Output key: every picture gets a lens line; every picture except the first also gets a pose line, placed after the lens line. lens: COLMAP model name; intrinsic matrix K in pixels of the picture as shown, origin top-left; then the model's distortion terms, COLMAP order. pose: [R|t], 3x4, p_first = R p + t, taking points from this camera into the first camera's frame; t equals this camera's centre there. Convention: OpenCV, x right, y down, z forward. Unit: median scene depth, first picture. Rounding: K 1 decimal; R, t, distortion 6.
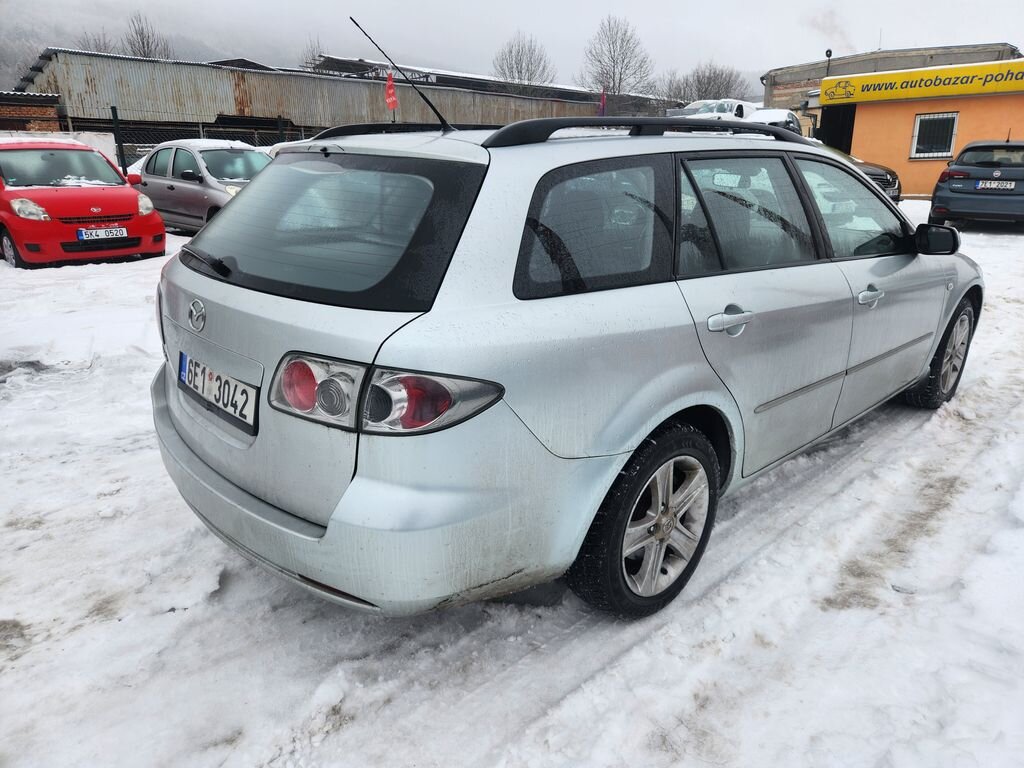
lens RADIAL K [[673.4, 0, 511.1], [0, 673.4, 378.4], [0, 0, 1]] dist [0.067060, -0.051466]
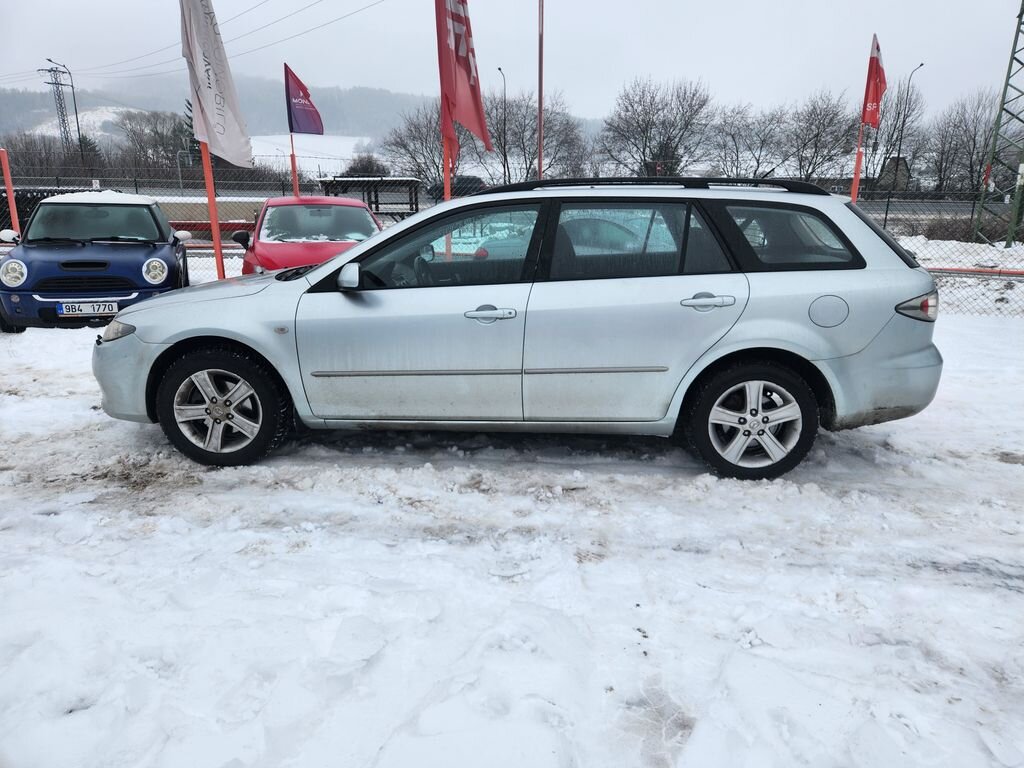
lens RADIAL K [[675.6, 0, 508.3], [0, 675.6, 381.5], [0, 0, 1]] dist [0.052588, -0.039391]
pose [[-0.662576, -0.199042, 0.722063, -0.106850], [0.226902, 0.865401, 0.446762, -0.088743], [-0.713799, 0.459852, -0.528231, 0.267896]]
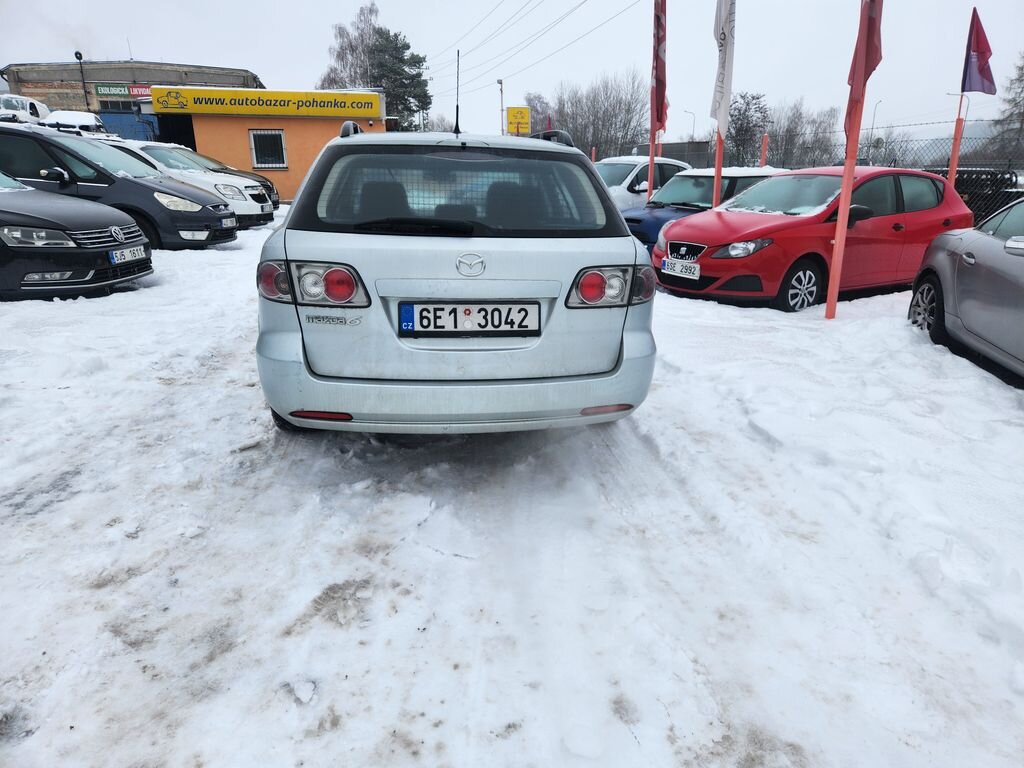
lens RADIAL K [[673.4, 0, 511.1], [0, 673.4, 378.4], [0, 0, 1]] dist [0.067060, -0.051466]
pose [[0.589840, -0.225579, 0.775373, -0.125317], [0.235073, 0.966571, 0.102380, 0.000658], [-0.772548, 0.121882, 0.623149, 0.010471]]
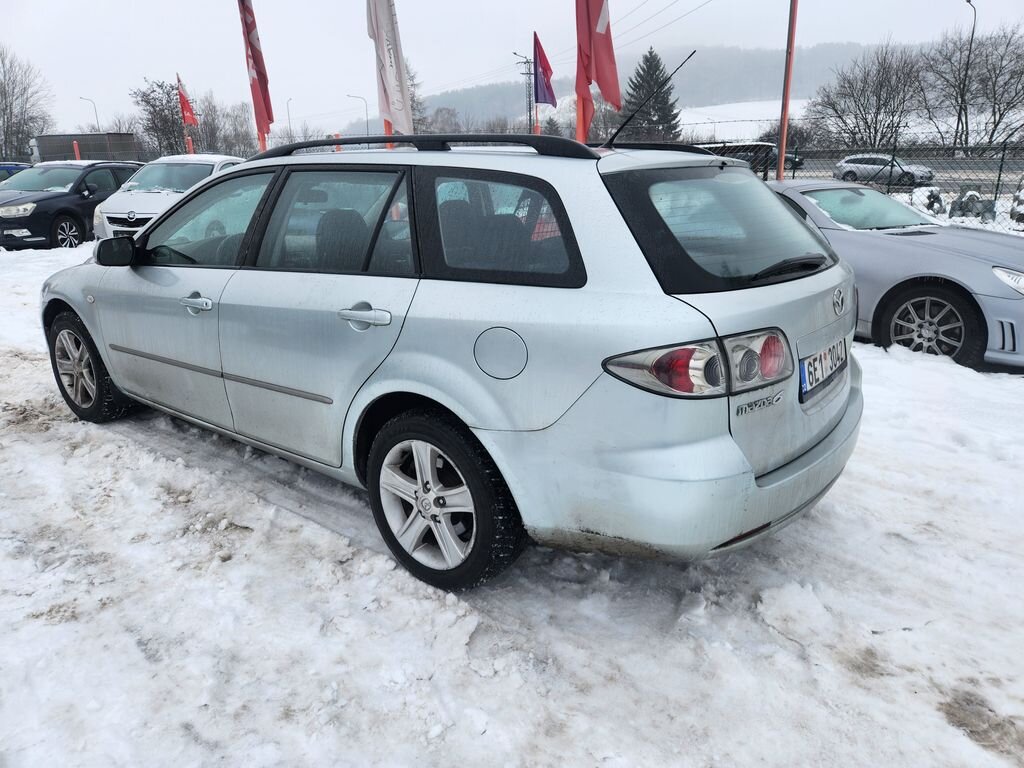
lens RADIAL K [[673.4, 0, 511.1], [0, 673.4, 378.4], [0, 0, 1]] dist [0.067060, -0.051466]
pose [[-0.130188, -0.292018, 0.947511, -0.128497], [0.315473, 0.893779, 0.318804, -0.044425], [-0.939962, 0.340418, -0.024235, 0.133814]]
